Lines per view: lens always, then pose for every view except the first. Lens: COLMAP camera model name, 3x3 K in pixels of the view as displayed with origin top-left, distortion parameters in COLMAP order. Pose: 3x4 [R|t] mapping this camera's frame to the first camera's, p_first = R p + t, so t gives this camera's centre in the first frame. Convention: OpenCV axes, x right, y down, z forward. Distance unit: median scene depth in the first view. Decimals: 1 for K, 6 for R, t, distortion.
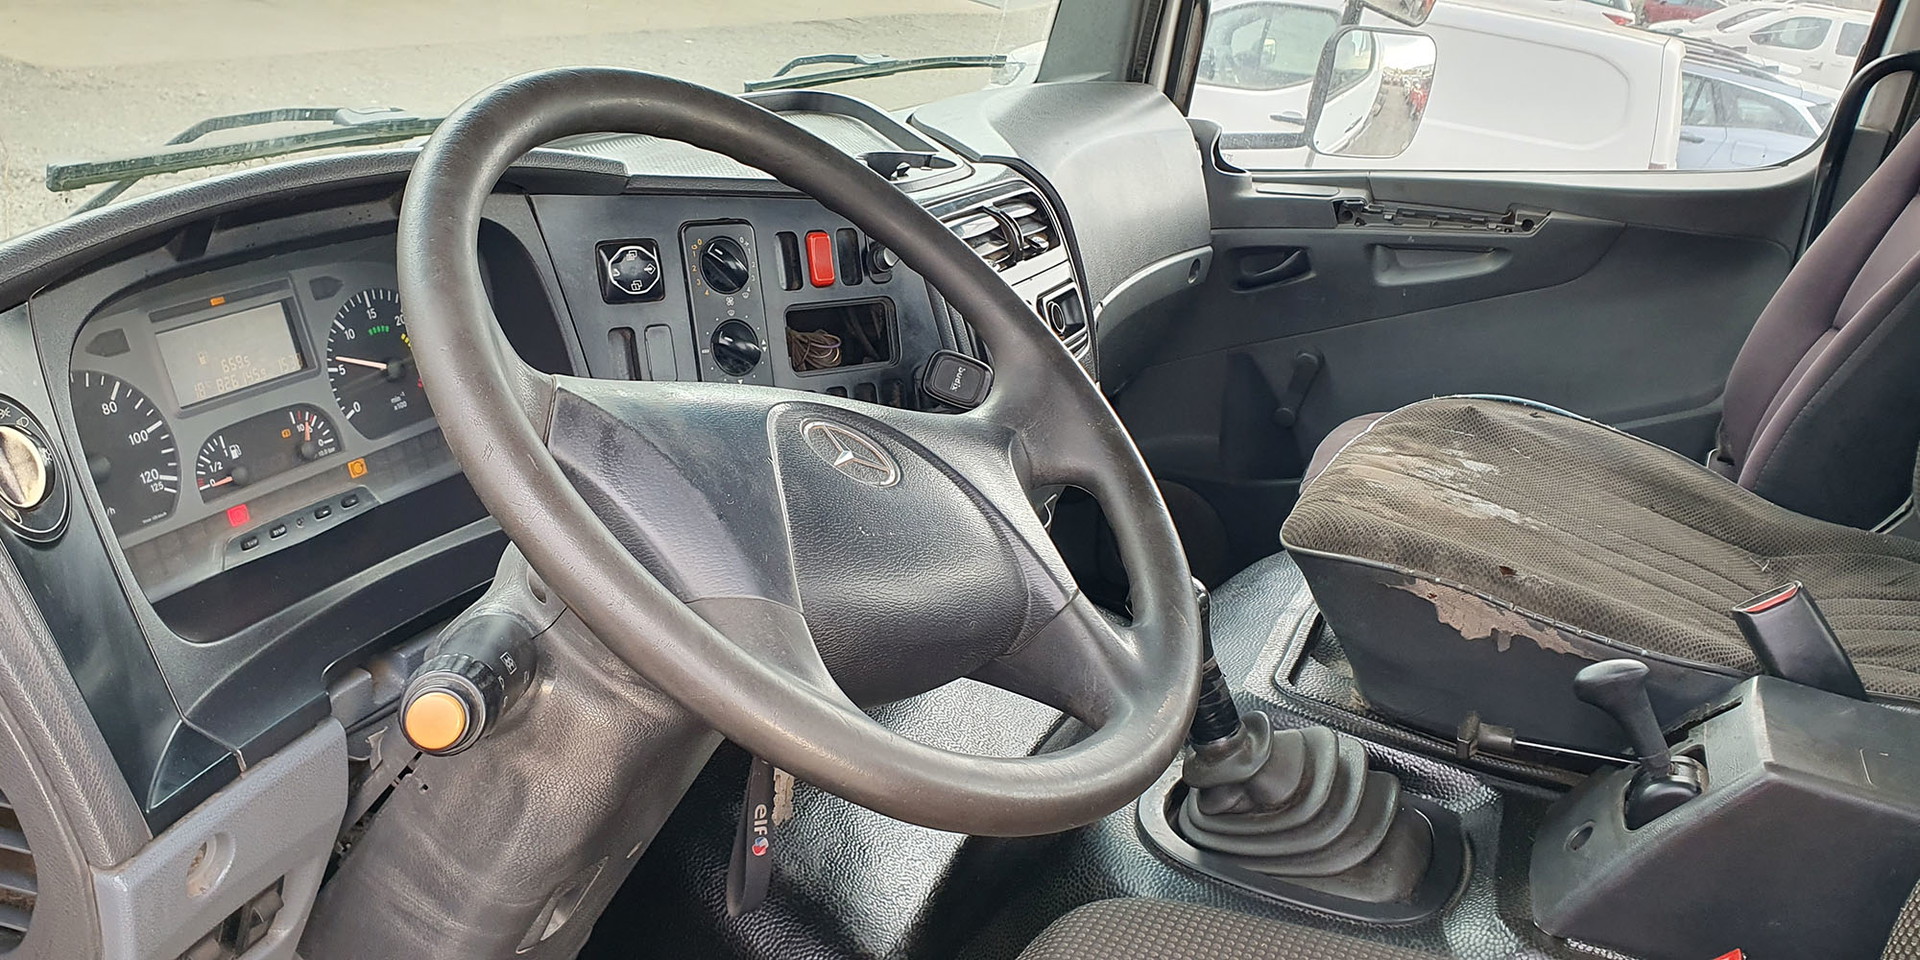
lens RADIAL K [[1711.5, 0, 1007.5], [0, 1711.5, 480.8], [0, 0, 1]] dist [0.009496, -0.003302]
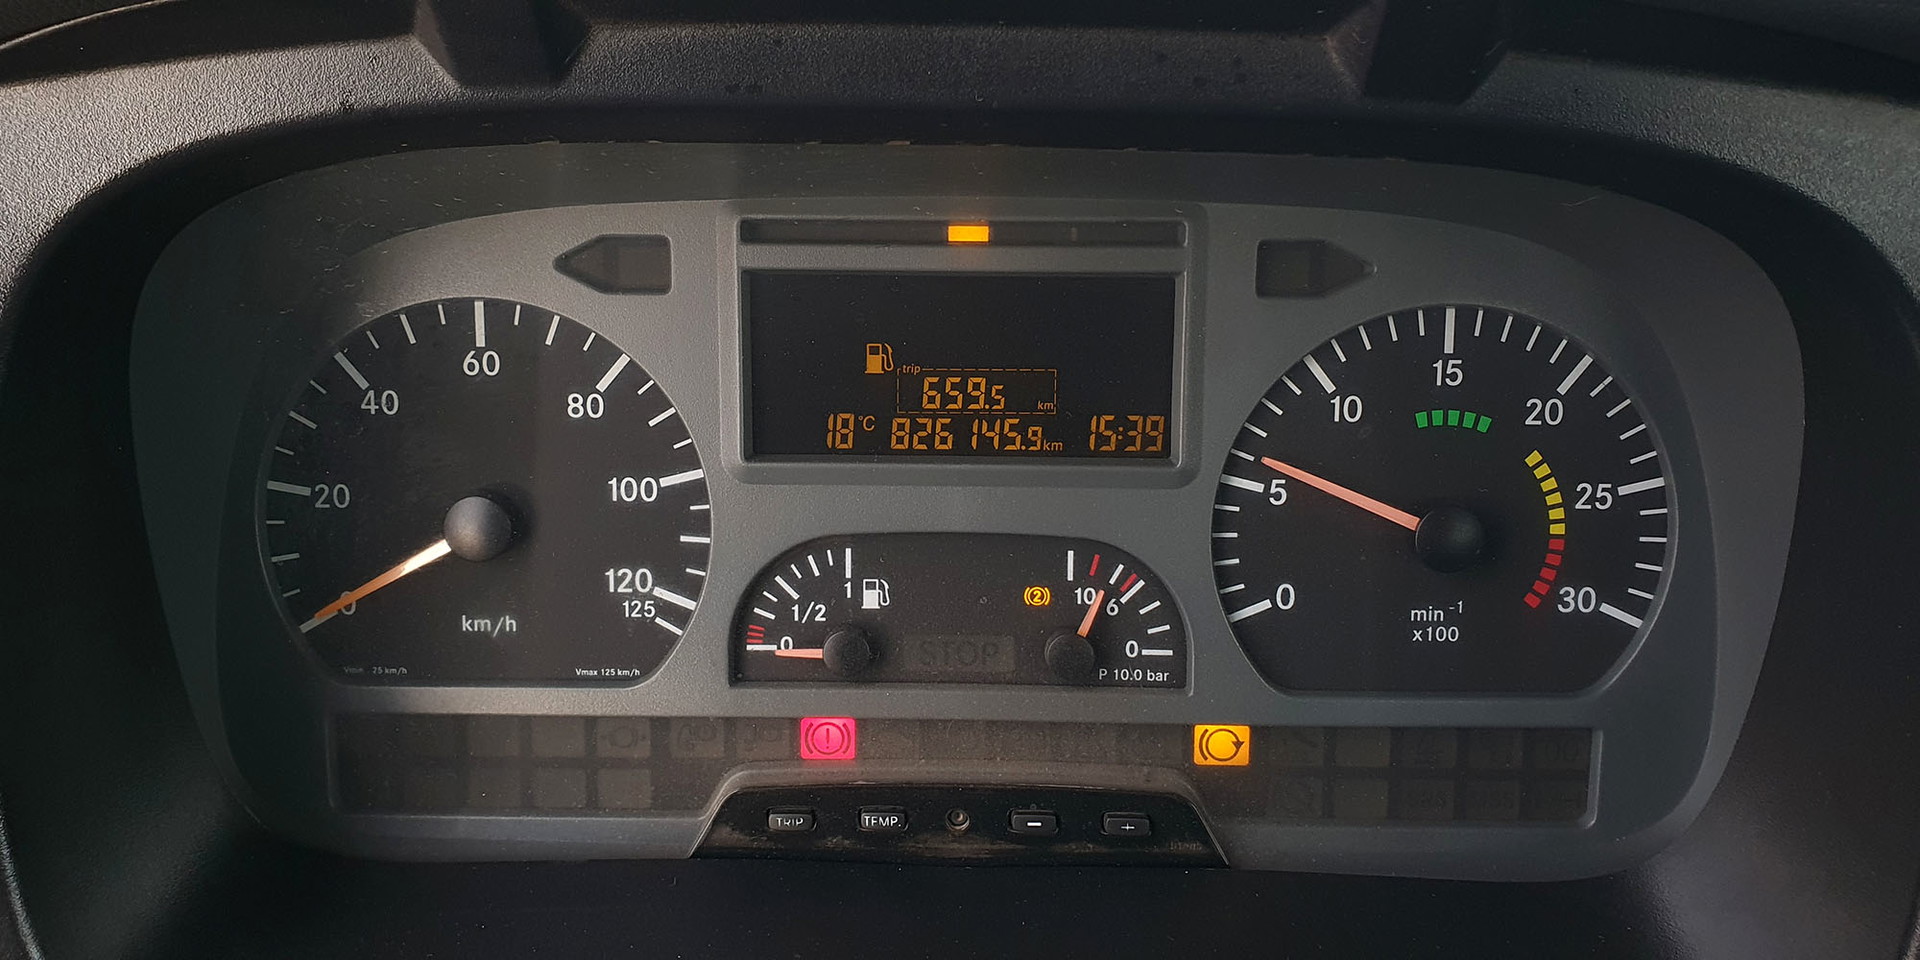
lens RADIAL K [[1711.5, 0, 1007.5], [0, 1711.5, 480.8], [0, 0, 1]] dist [0.009496, -0.003302]
pose [[0.356169, 0.352198, -0.865506, -0.095285], [-0.292593, 0.921704, 0.254660, -0.155022], [0.887431, 0.162539, 0.431333, 0.845804]]
